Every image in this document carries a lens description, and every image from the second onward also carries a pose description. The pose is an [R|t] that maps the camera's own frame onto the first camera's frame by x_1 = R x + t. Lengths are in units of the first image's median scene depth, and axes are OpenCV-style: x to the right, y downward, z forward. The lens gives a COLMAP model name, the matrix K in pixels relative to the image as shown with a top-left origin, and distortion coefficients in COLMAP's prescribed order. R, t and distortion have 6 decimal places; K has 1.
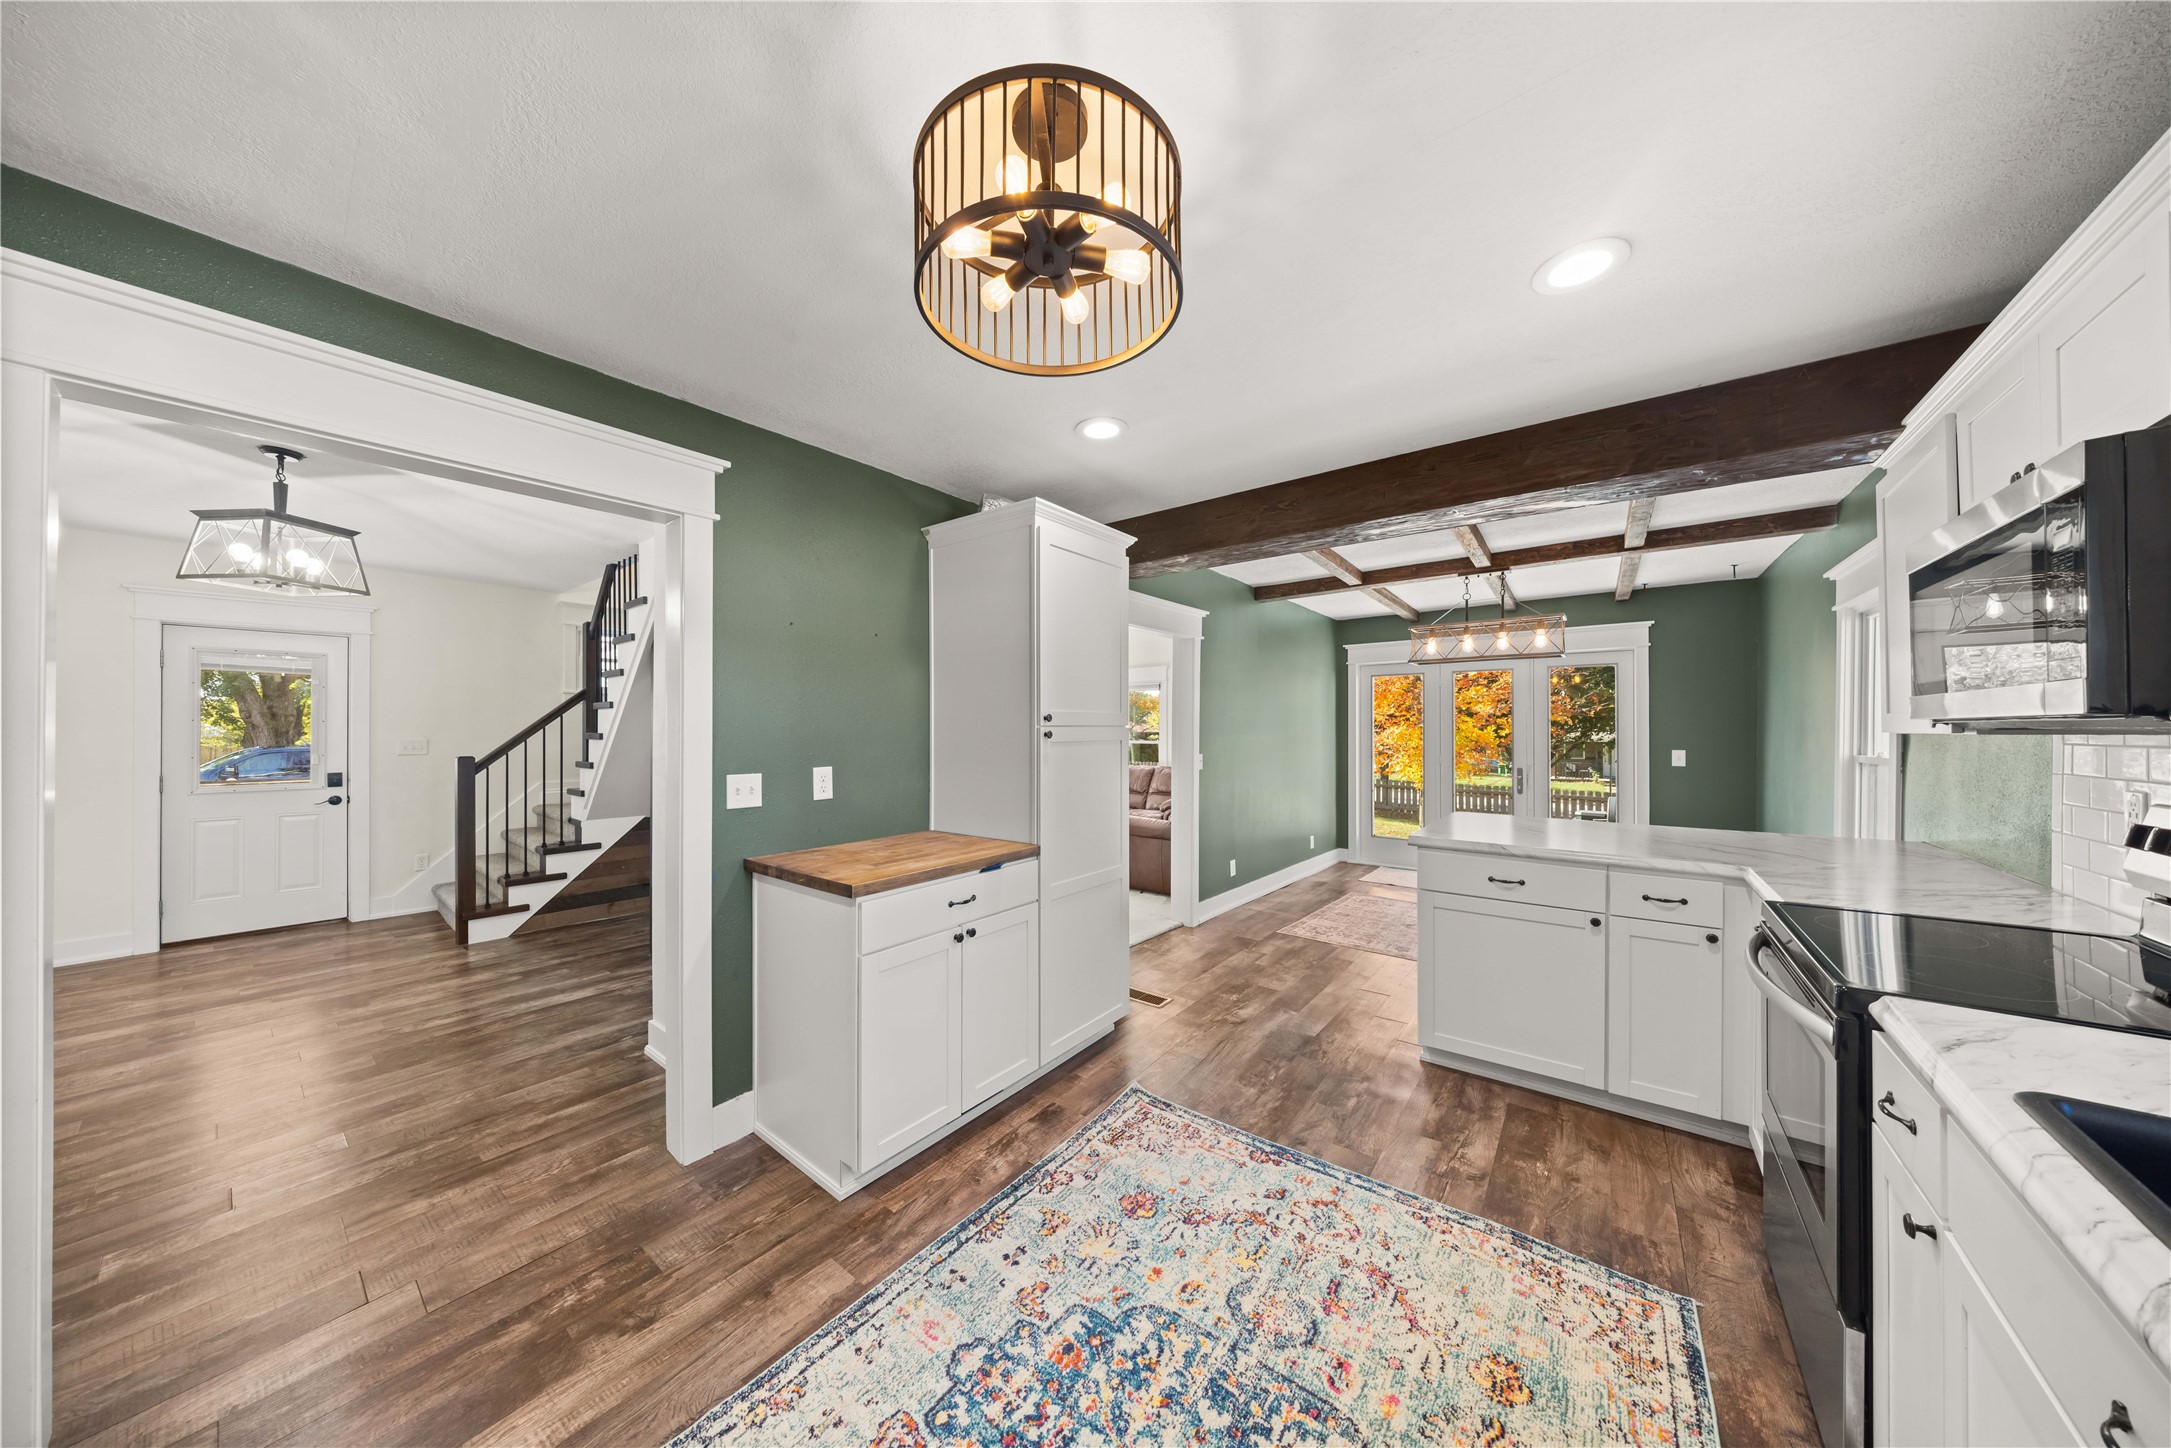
lens RADIAL K [[698.5, 0, 1085.5], [0, 698.5, 724.0], [0, 0, 1]] dist [-0.014892, -0.000035]
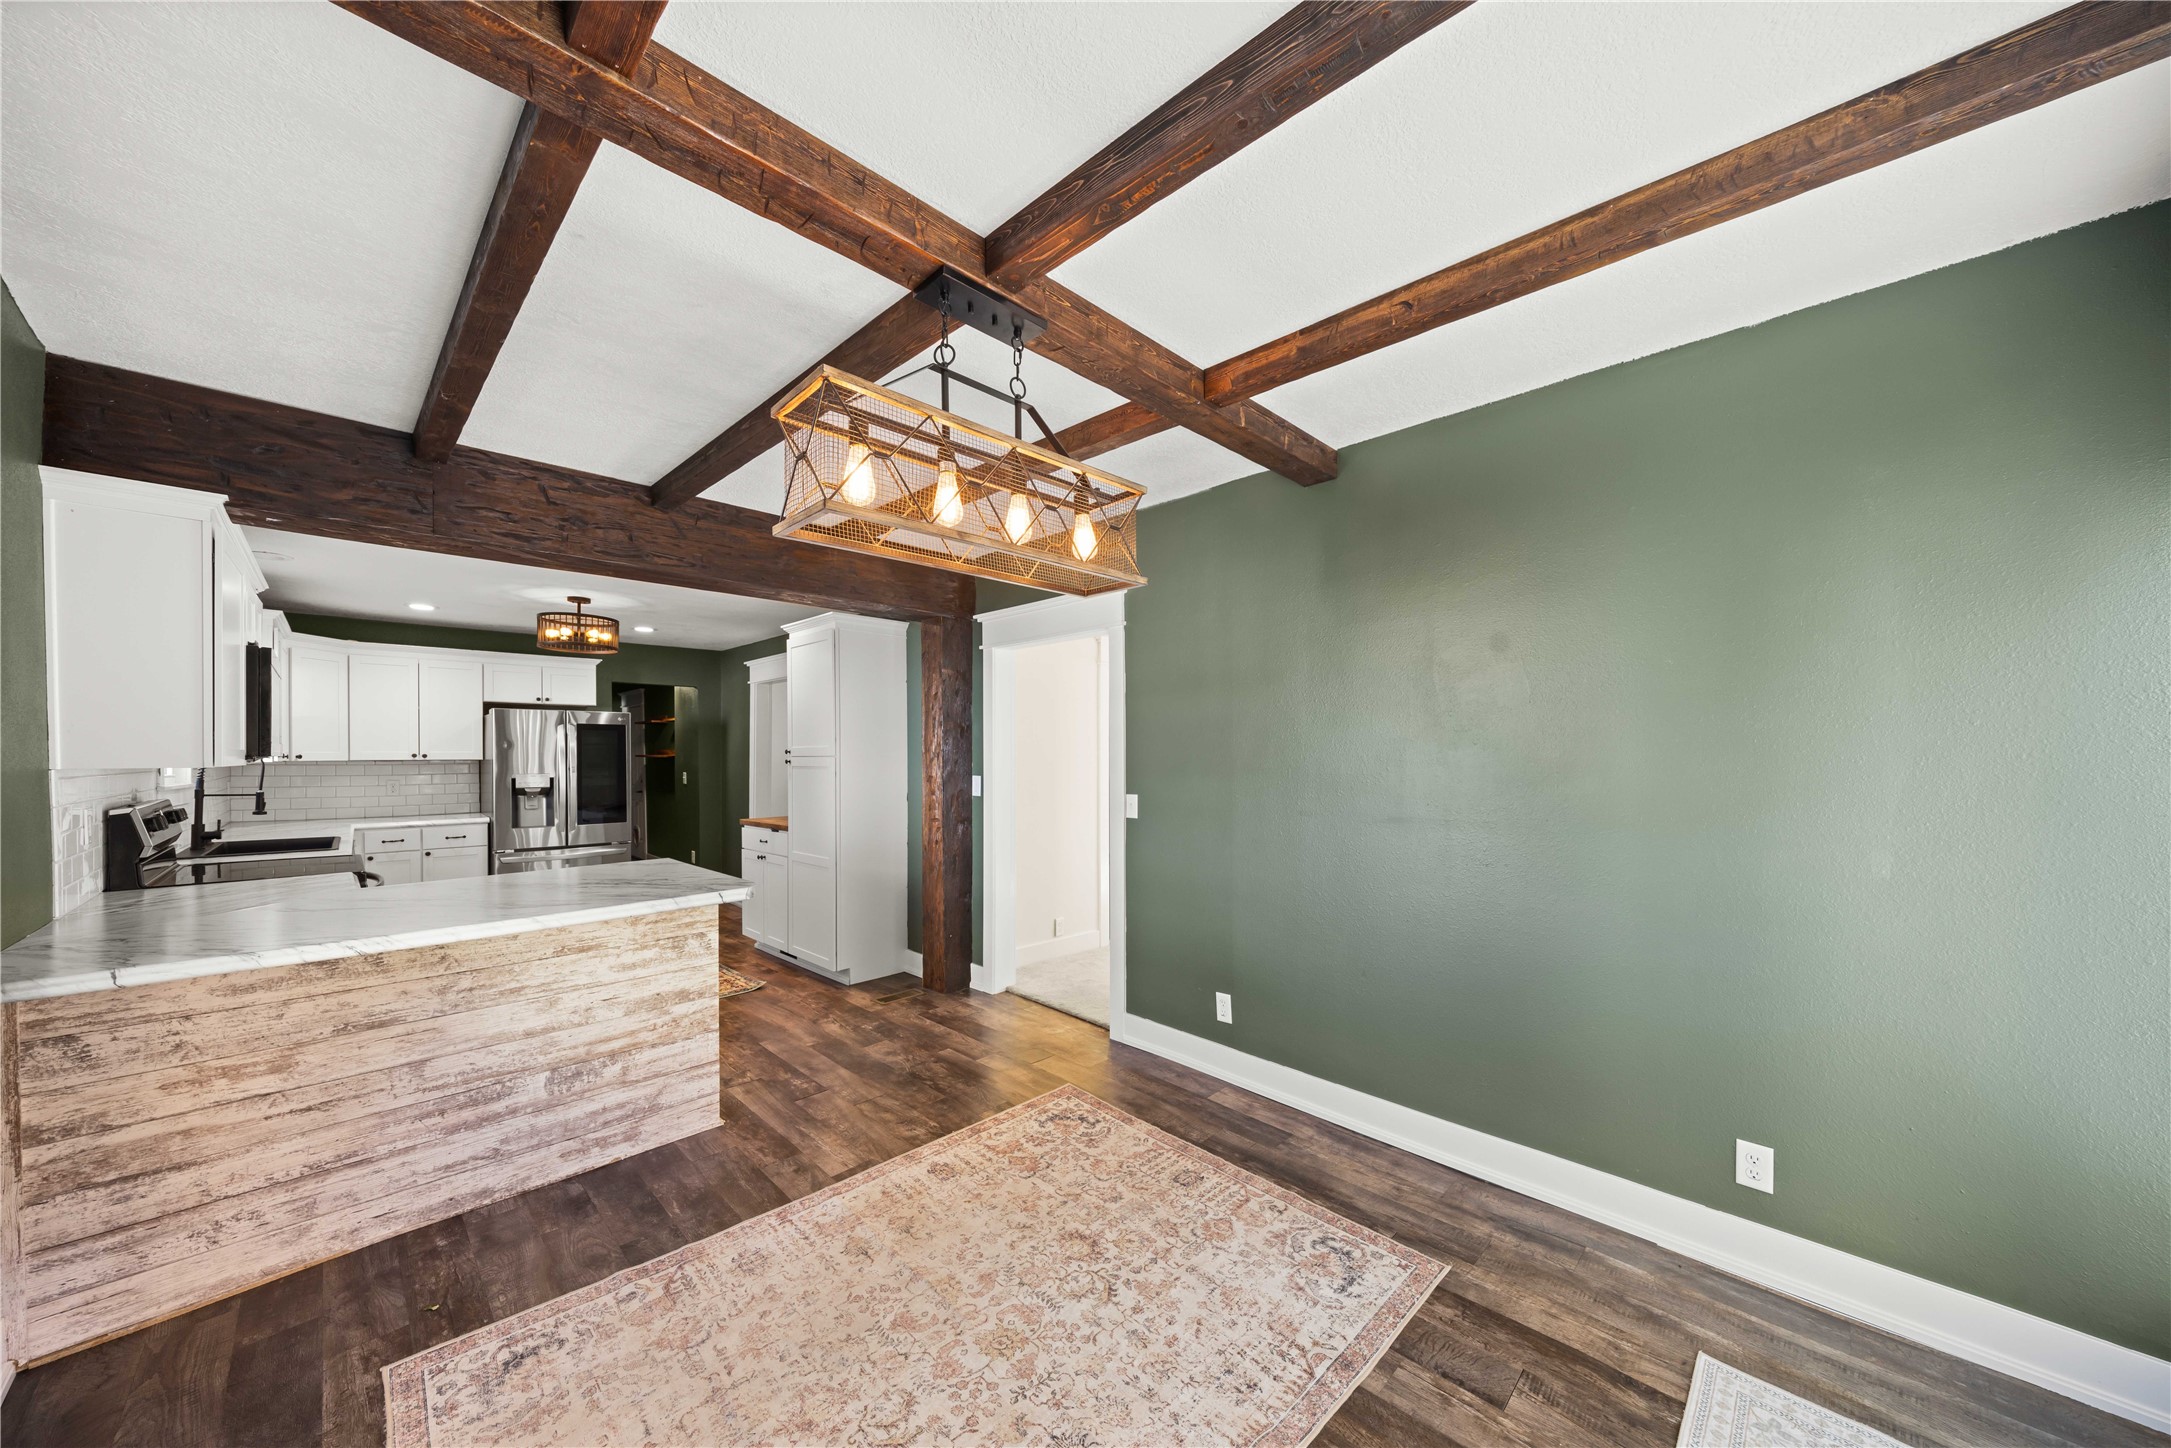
lens RADIAL K [[746.5, 0, 1095.8], [0, 746.5, 754.4], [0, 0, 1]] dist [-0.000412, -0.000008]
pose [[-0.128384, -0.003083, -0.991720, 2.600389], [0.007752, 0.999961, -0.004113, 0.002907], [0.991694, -0.008216, -0.128355, 3.057498]]
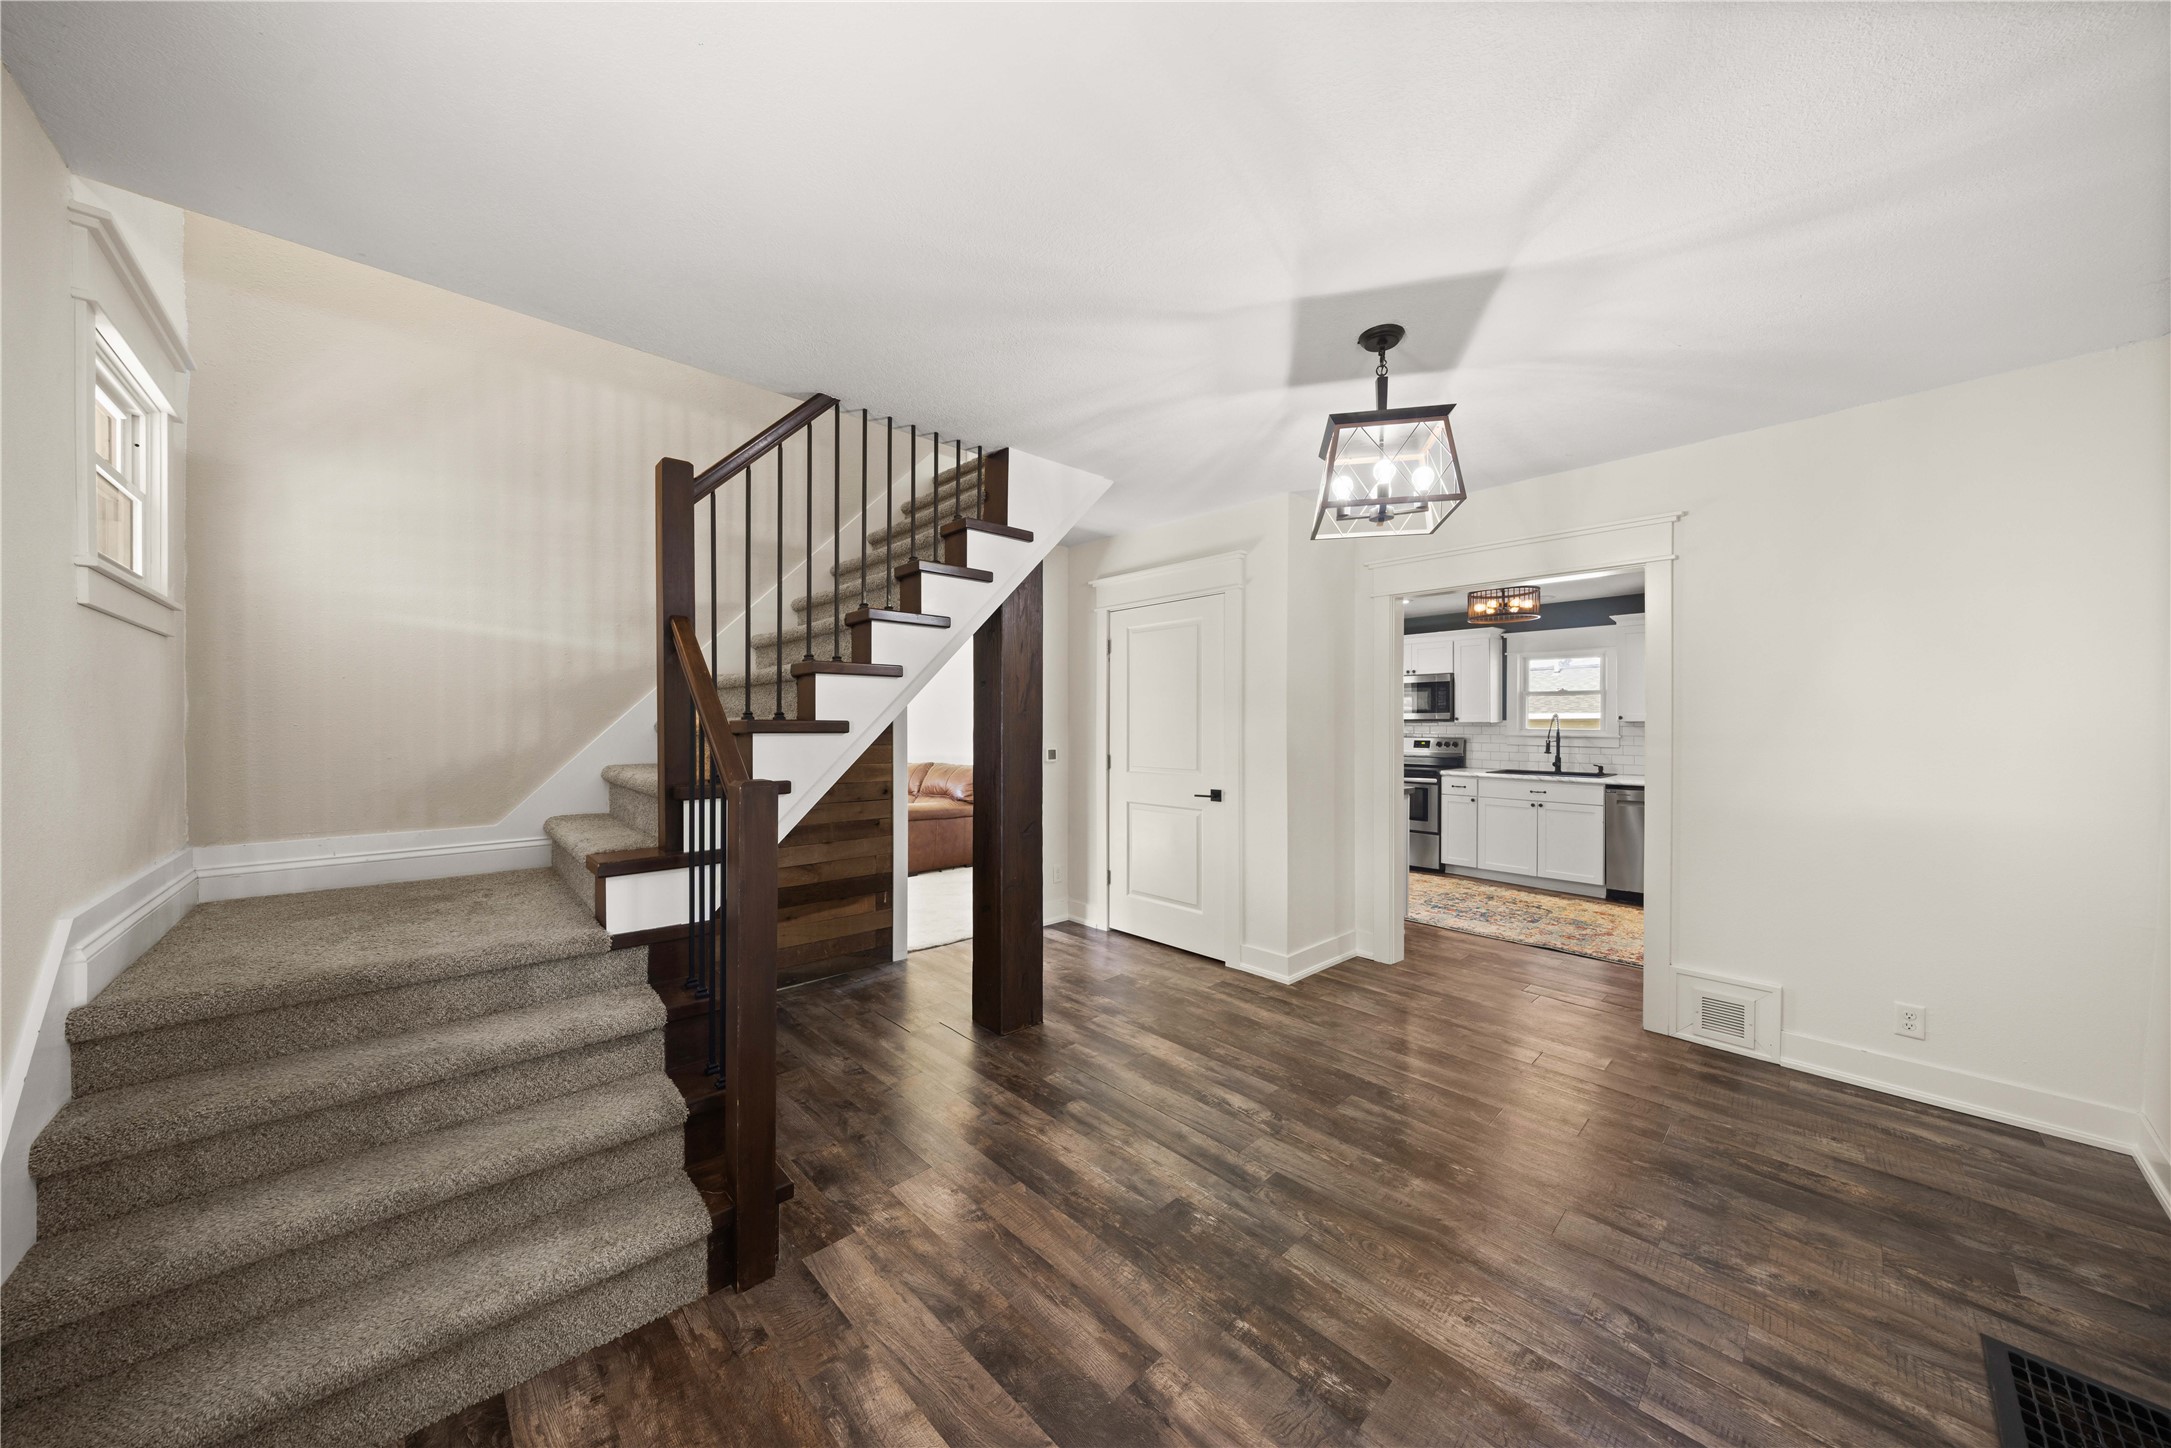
lens RADIAL K [[716.1, 0, 1074.3], [0, 716.1, 721.9], [0, 0, 1]] dist [-0.000628, -0.000039]
pose [[0.165510, -0.003697, 0.986201, -3.361508], [-0.005810, 0.999972, 0.004723, -0.005590], [-0.986191, -0.006512, 0.165483, 1.993884]]
